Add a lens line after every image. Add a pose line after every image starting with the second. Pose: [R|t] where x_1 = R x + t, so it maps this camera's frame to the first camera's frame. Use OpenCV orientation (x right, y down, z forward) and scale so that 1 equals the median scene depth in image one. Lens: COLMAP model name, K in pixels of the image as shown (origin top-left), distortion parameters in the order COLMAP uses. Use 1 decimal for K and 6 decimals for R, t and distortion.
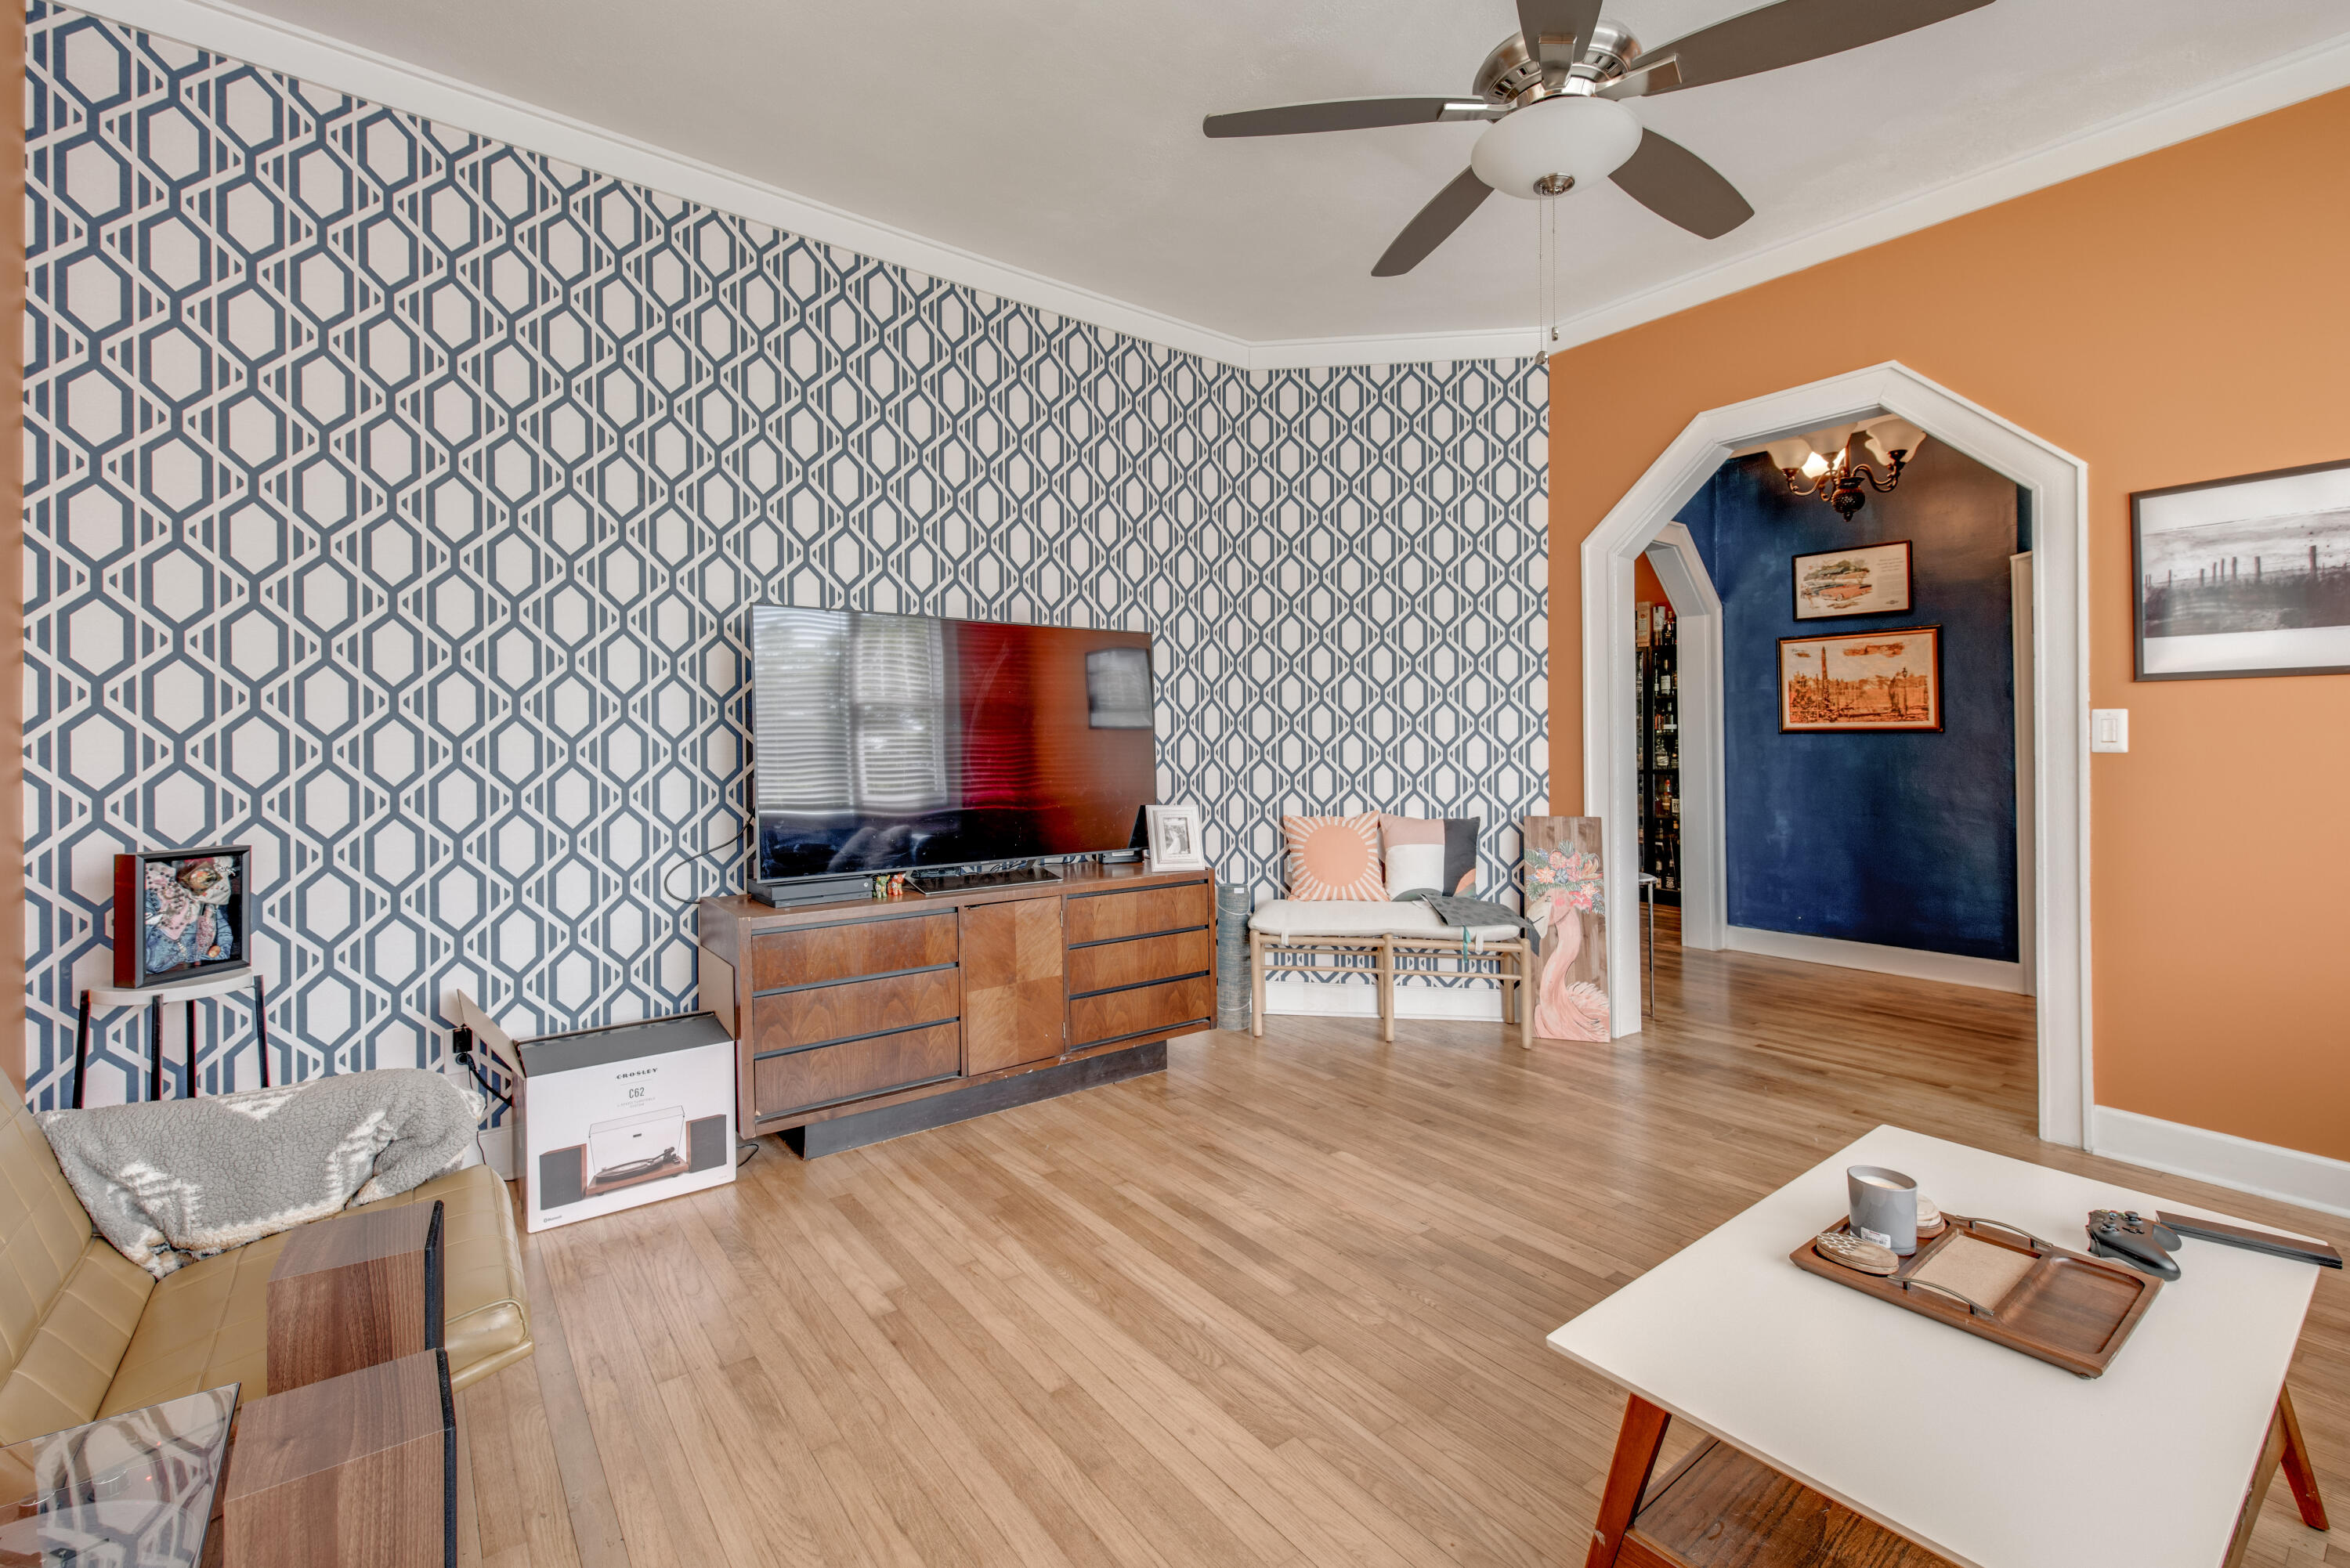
lens RADIAL K [[989.3, 0, 1175.0], [0, 989.3, 784.0], [0, 0, 1]] dist [0.003060, 0.000205]
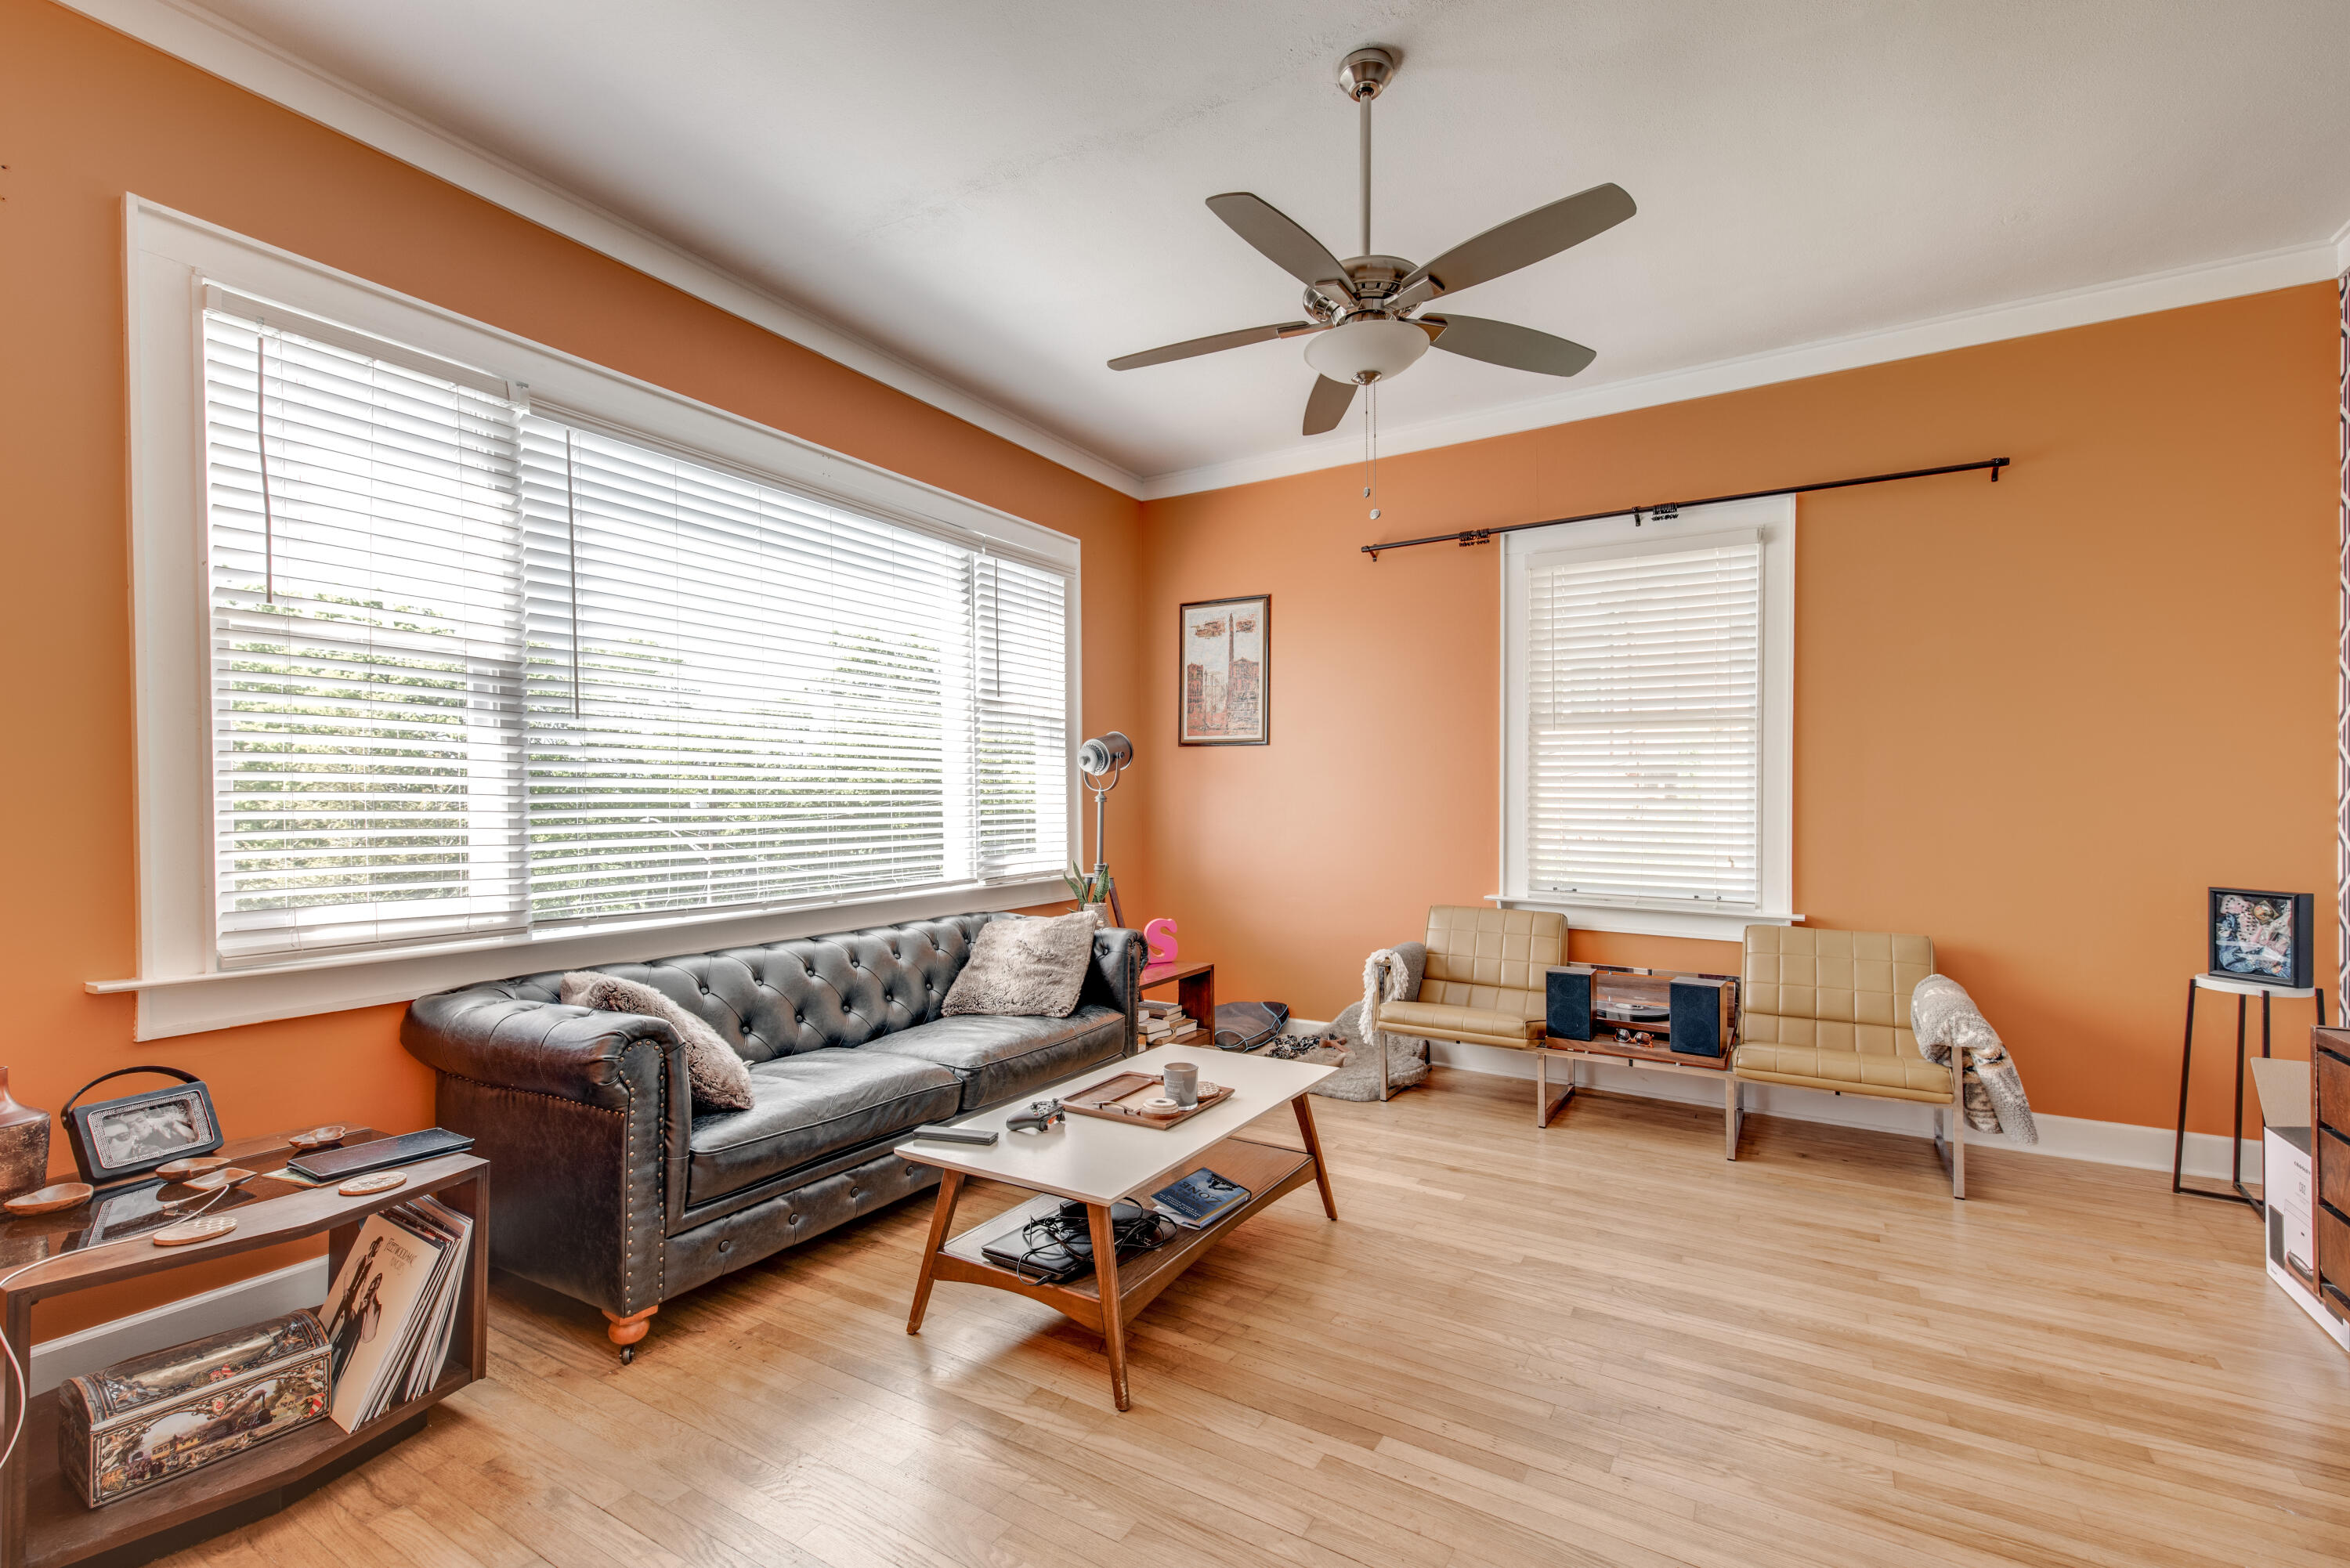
lens RADIAL K [[989.3, 0, 1175.0], [0, 989.3, 784.0], [0, 0, 1]] dist [0.003060, 0.000205]
pose [[-0.931876, -0.007711, -0.362695, 0.897362], [-0.007894, 0.999968, -0.000979, -0.065231], [0.362691, 0.001951, -0.931907, 1.693081]]
